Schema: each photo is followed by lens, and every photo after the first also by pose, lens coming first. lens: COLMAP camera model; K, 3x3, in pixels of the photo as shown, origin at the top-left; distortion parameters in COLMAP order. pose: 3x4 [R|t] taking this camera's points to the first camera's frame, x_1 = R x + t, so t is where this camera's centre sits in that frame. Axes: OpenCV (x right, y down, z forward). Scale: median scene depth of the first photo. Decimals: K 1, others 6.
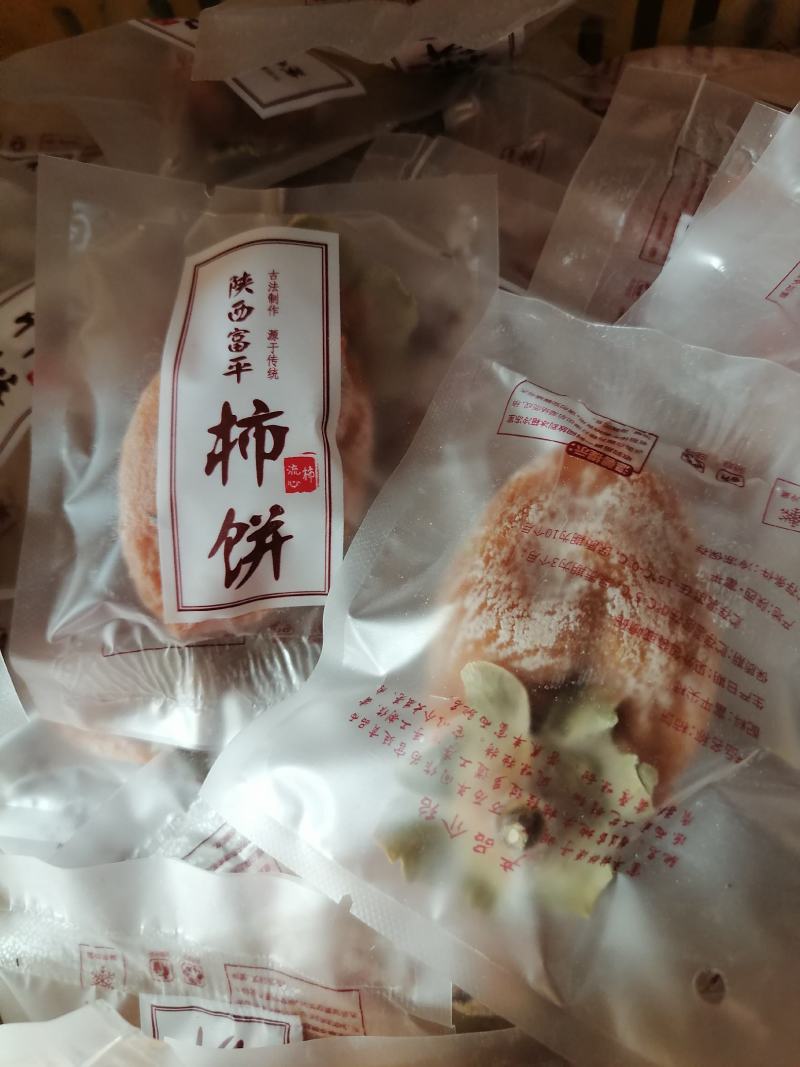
lens RADIAL K [[781.3, 0, 399.2], [0, 781.3, 628.7], [0, 0, 1]] dist [-0.040895, -0.000132]
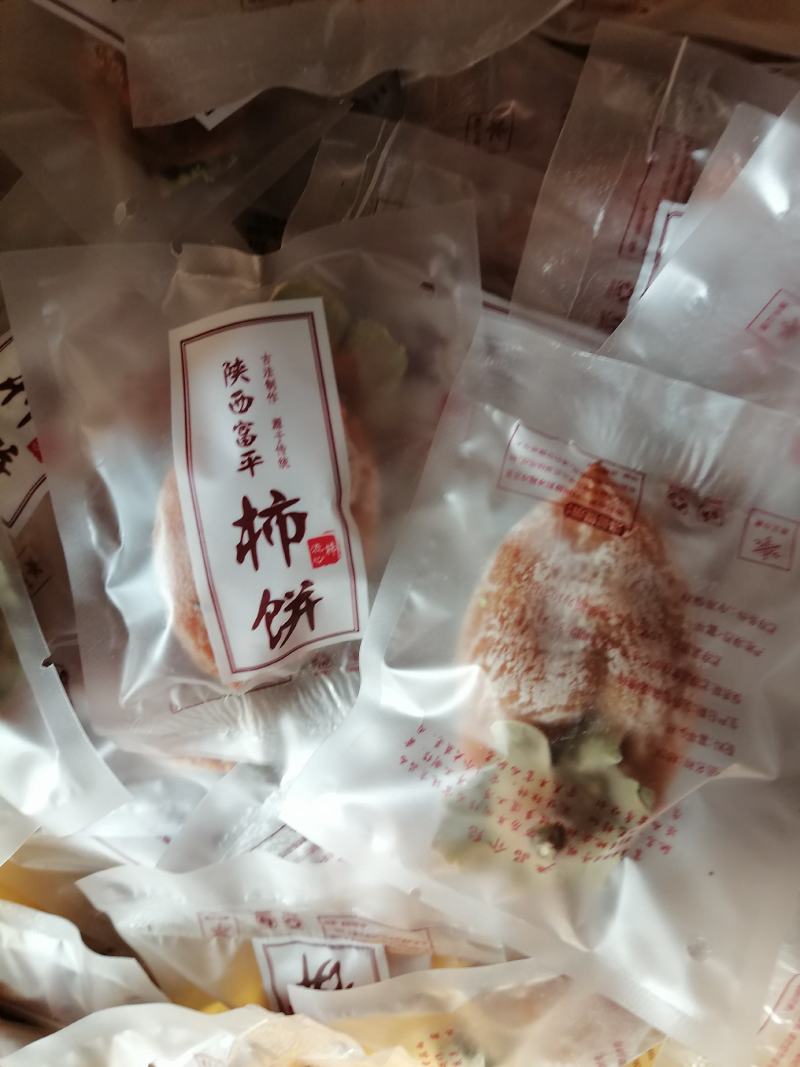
lens RADIAL K [[776.4, 0, 389.7], [0, 776.4, 575.0], [0, 0, 1]] dist [-0.029298, -0.003416]
pose [[0.991143, -0.130887, 0.022435, -0.063530], [0.117865, 0.944885, 0.305450, -0.486784], [-0.061178, -0.300100, 0.951944, -0.053398]]
